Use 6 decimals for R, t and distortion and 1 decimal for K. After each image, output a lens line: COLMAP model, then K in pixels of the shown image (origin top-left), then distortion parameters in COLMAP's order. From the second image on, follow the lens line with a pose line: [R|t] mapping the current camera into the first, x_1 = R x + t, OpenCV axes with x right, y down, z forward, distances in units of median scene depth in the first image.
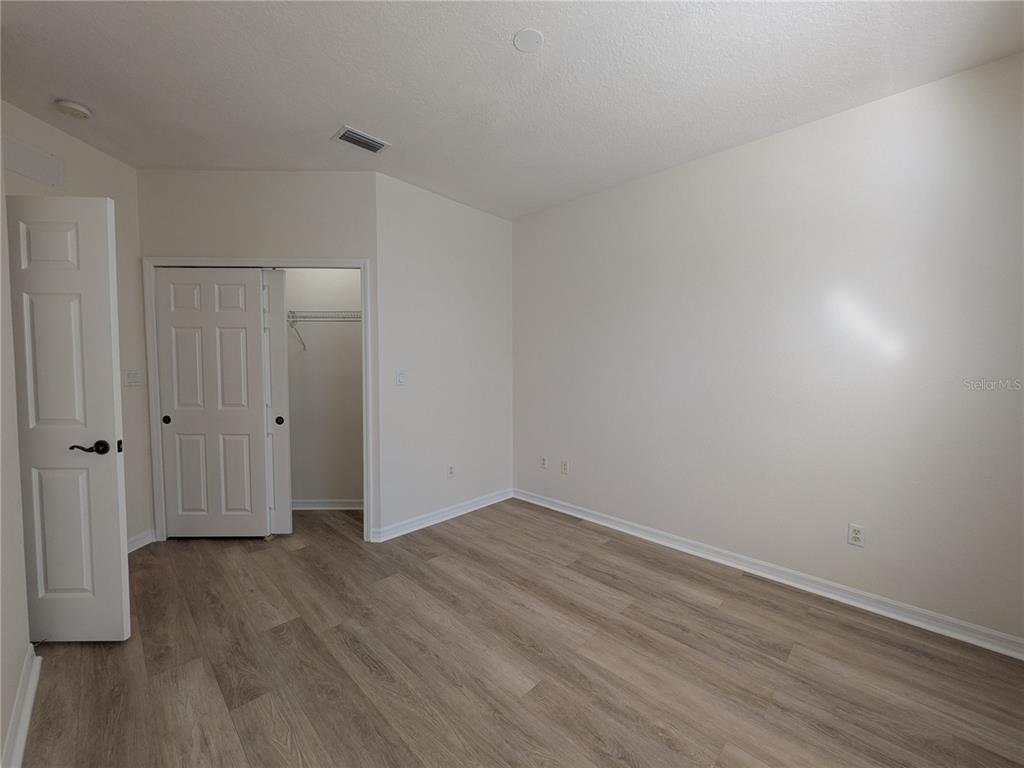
lens RADIAL K [[403.5, 0, 511.1], [0, 403.5, 385.0], [0, 0, 1]] dist [-0.001378, 0.000034]
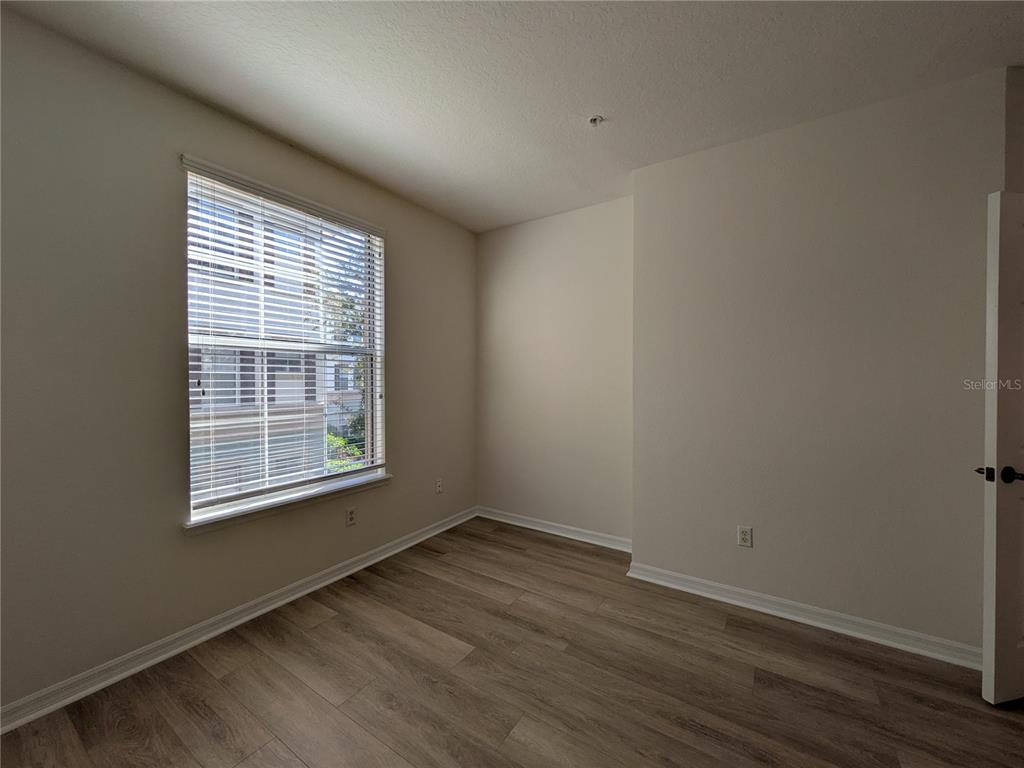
lens RADIAL K [[403.5, 0, 511.1], [0, 403.5, 385.0], [0, 0, 1]] dist [-0.001378, 0.000034]
pose [[-0.982719, -0.004620, -0.185046, 0.235904], [-0.014334, 0.998586, 0.051189, -0.078453], [0.184548, 0.052957, -0.981396, 1.909391]]
